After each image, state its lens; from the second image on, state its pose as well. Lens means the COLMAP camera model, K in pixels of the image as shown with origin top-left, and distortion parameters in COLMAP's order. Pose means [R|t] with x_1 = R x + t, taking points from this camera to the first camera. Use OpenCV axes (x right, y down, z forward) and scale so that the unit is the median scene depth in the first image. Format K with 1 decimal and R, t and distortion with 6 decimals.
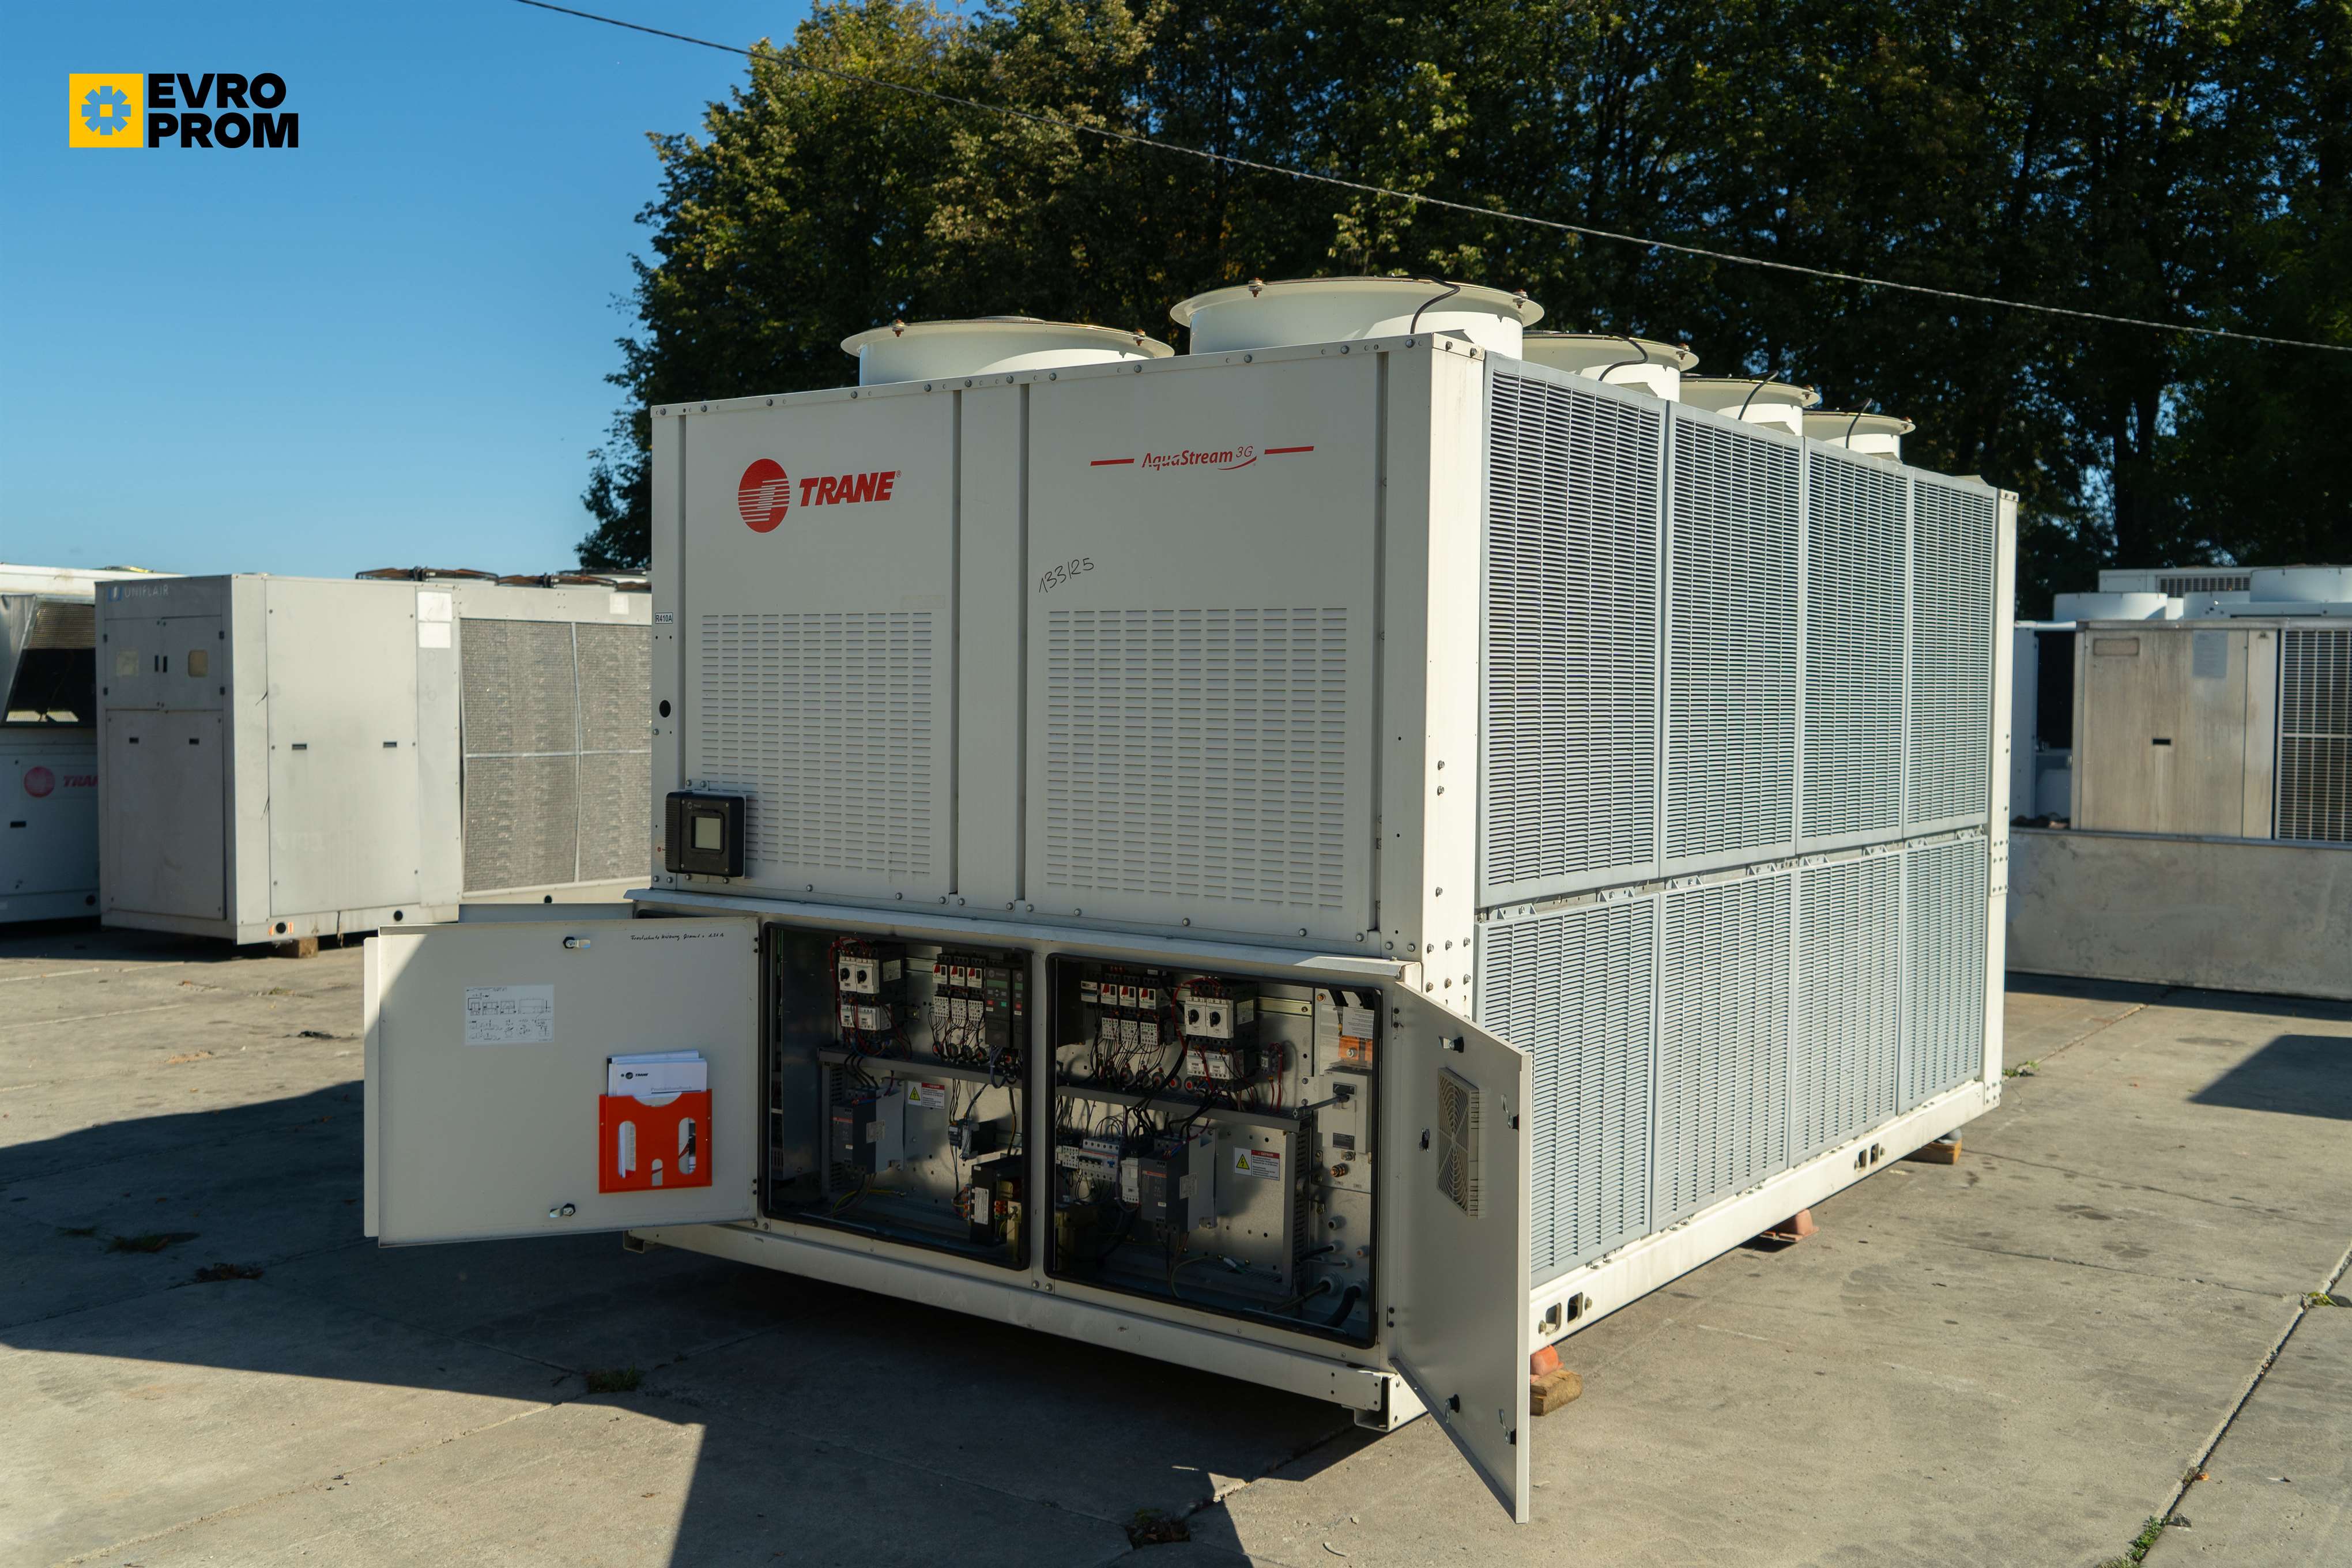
lens RADIAL K [[2208.0, 0, 1177.6], [0, 2208.0, 765.6], [0, 0, 1]] dist [-0.009234, 0.021505]
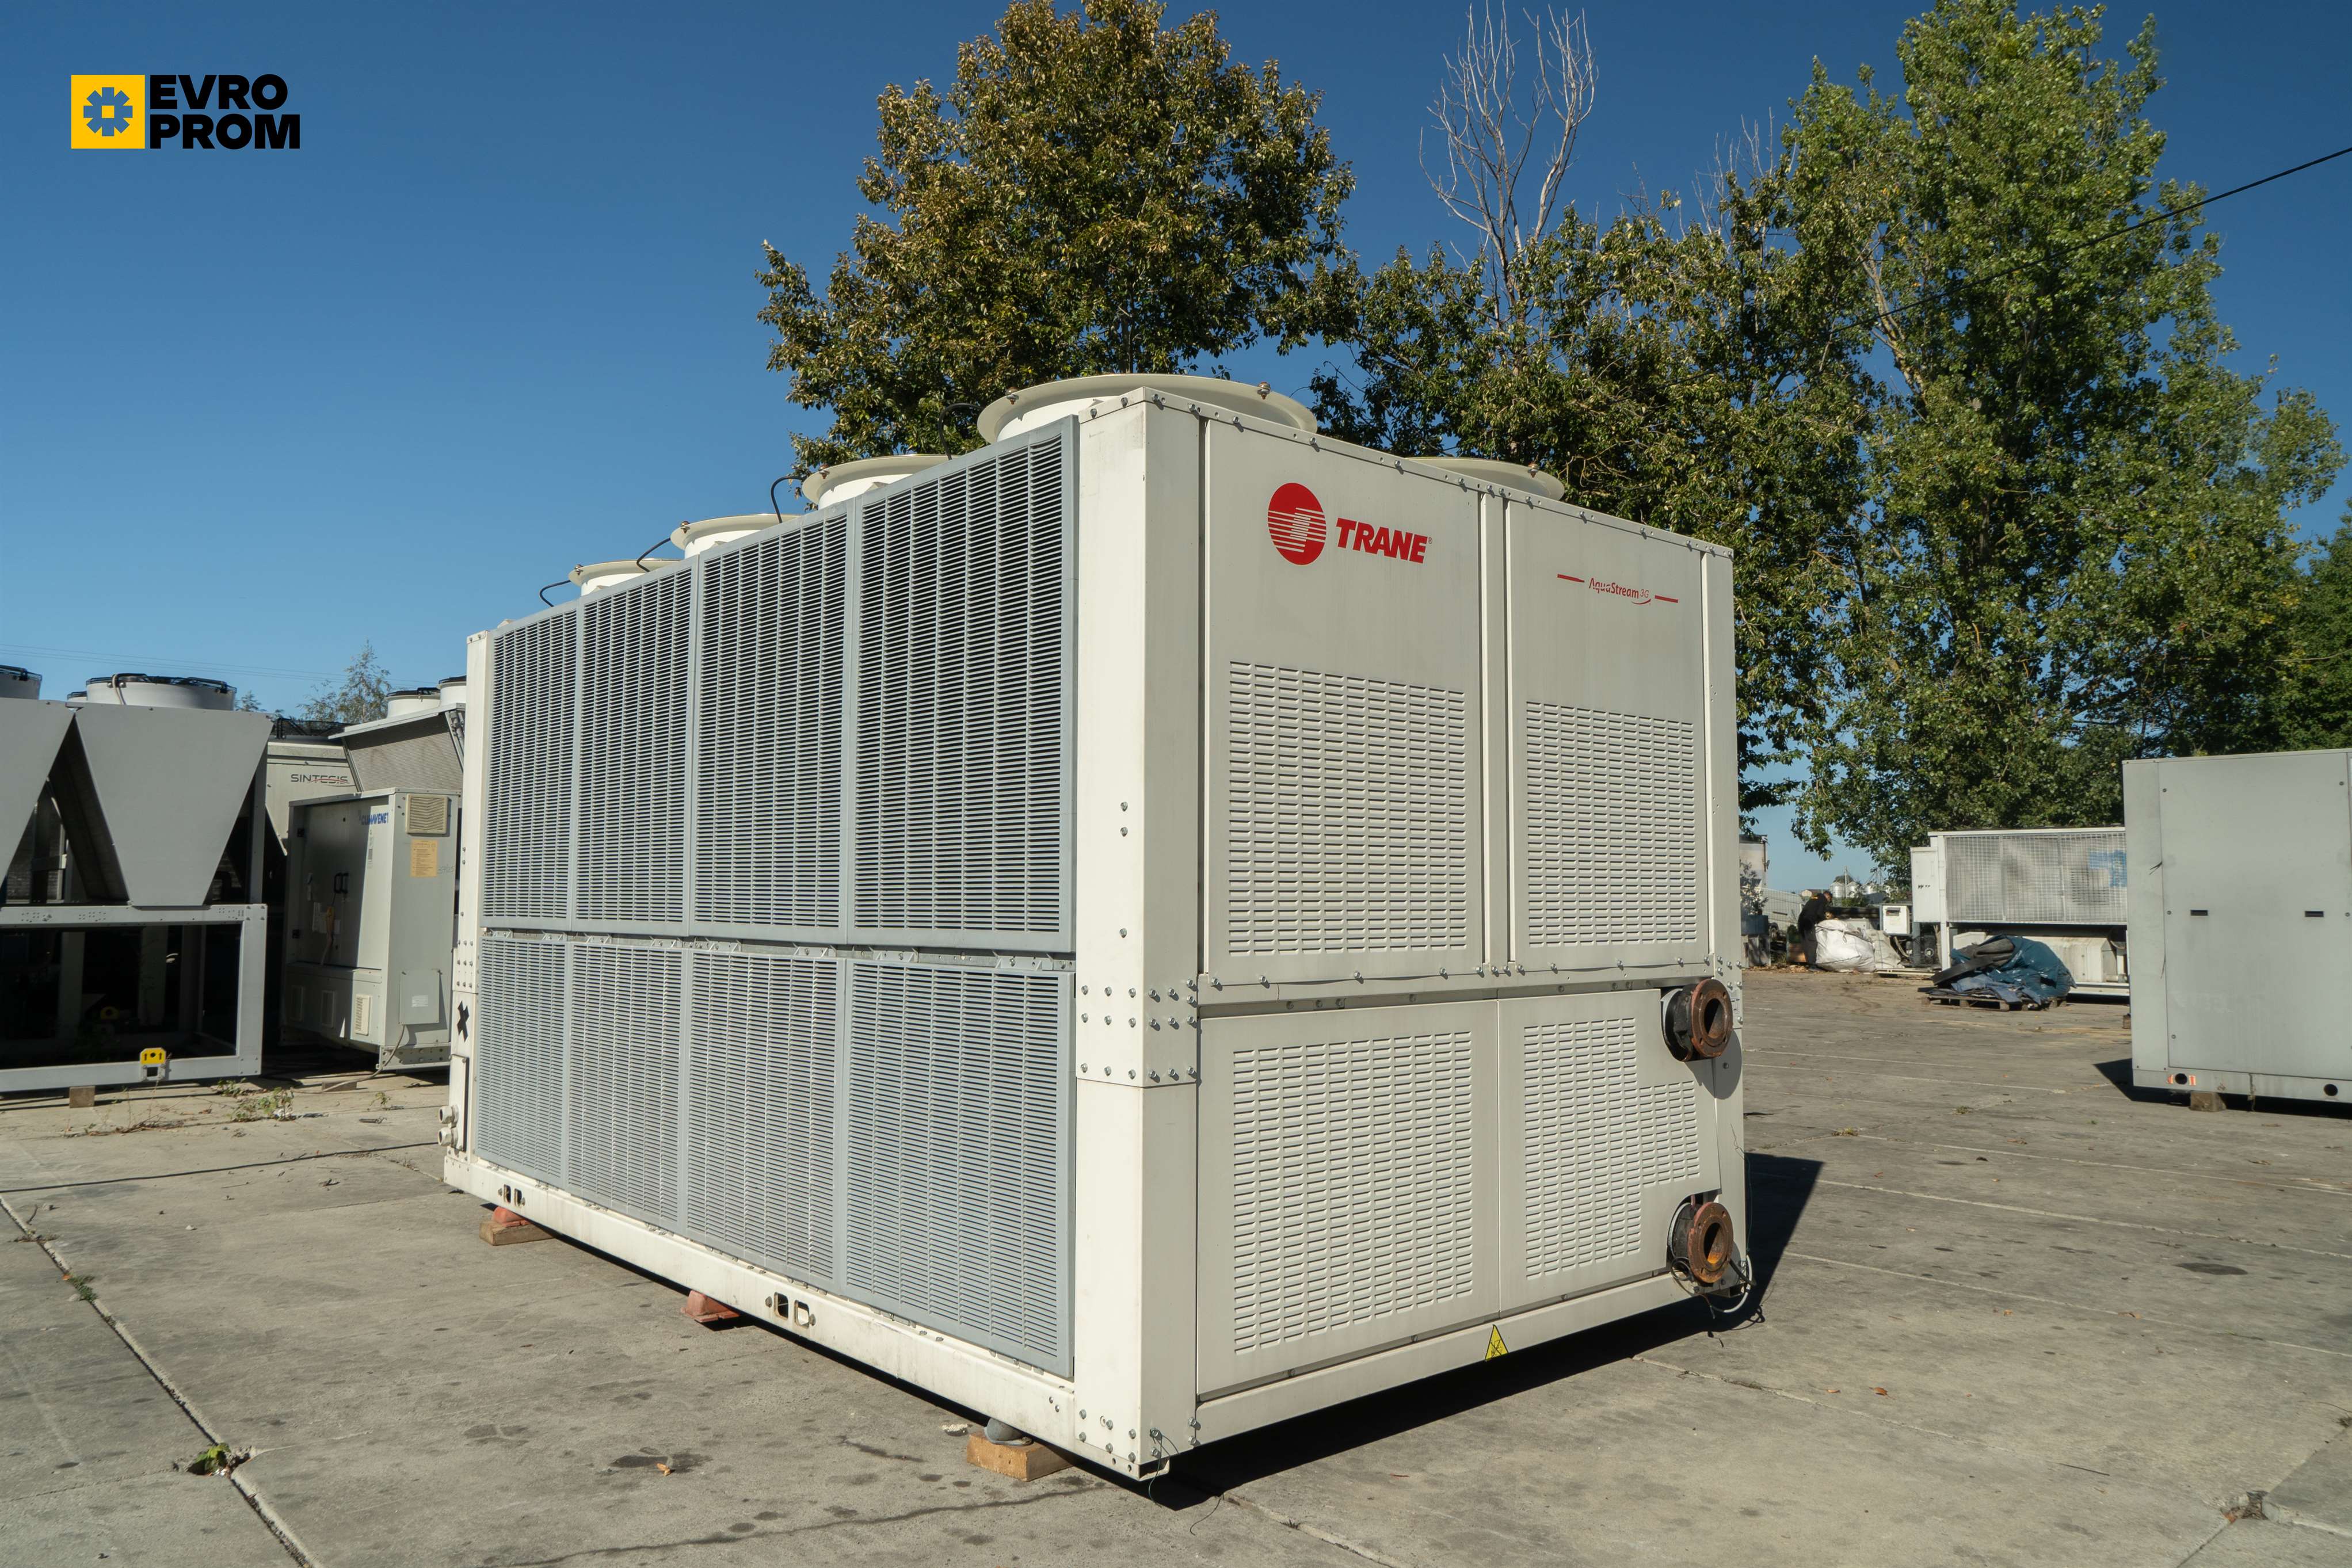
lens RADIAL K [[1613.6, 0, 1176.0], [0, 1613.6, 784.0], [0, 0, 1]] dist [0.001409, -0.029441]
pose [[-0.213836, -0.076971, -0.973832, 1.116333], [-0.043962, 0.996639, -0.069121, 0.011651], [0.975880, 0.028031, -0.216501, 1.565243]]
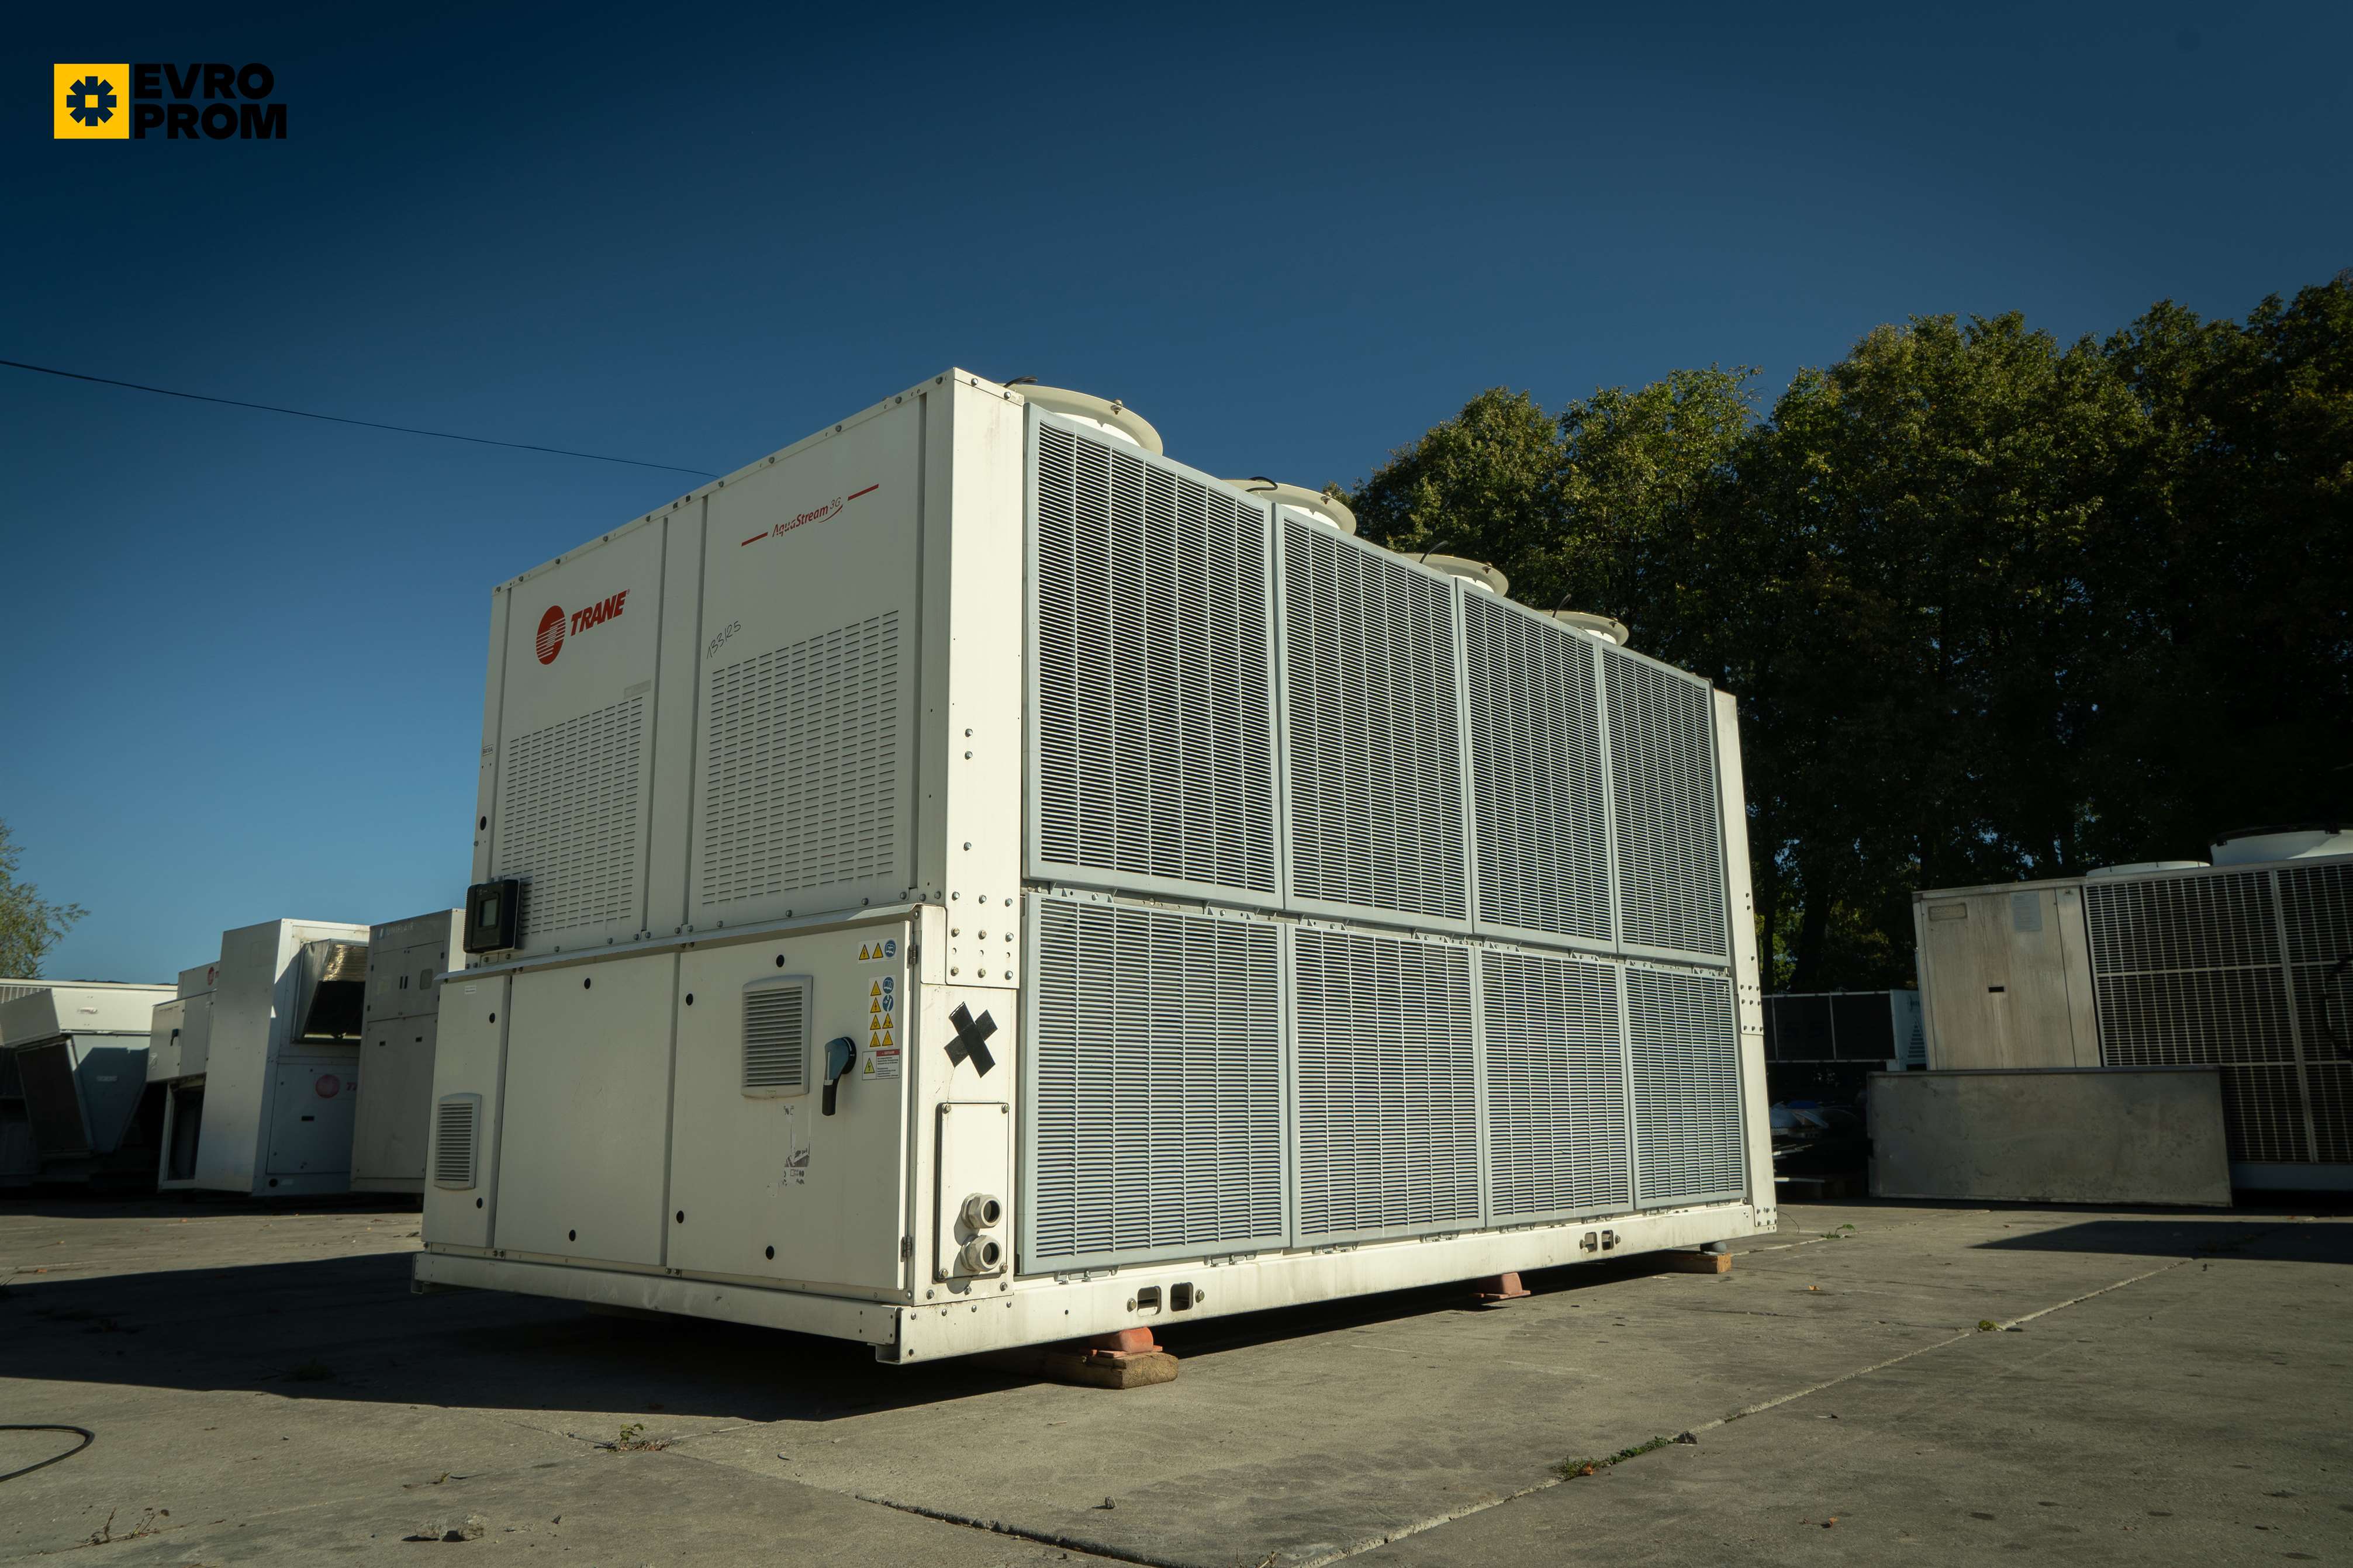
lens RADIAL K [[1648.1, 0, 1176.5], [0, 1648.1, 784.0], [0, 0, 1]] dist [-0.017525, -0.005452]
pose [[0.992856, -0.045482, -0.110314, 0.252887], [0.018179, 0.971370, -0.236874, 0.179539], [0.117930, 0.233176, 0.965257, 0.181040]]
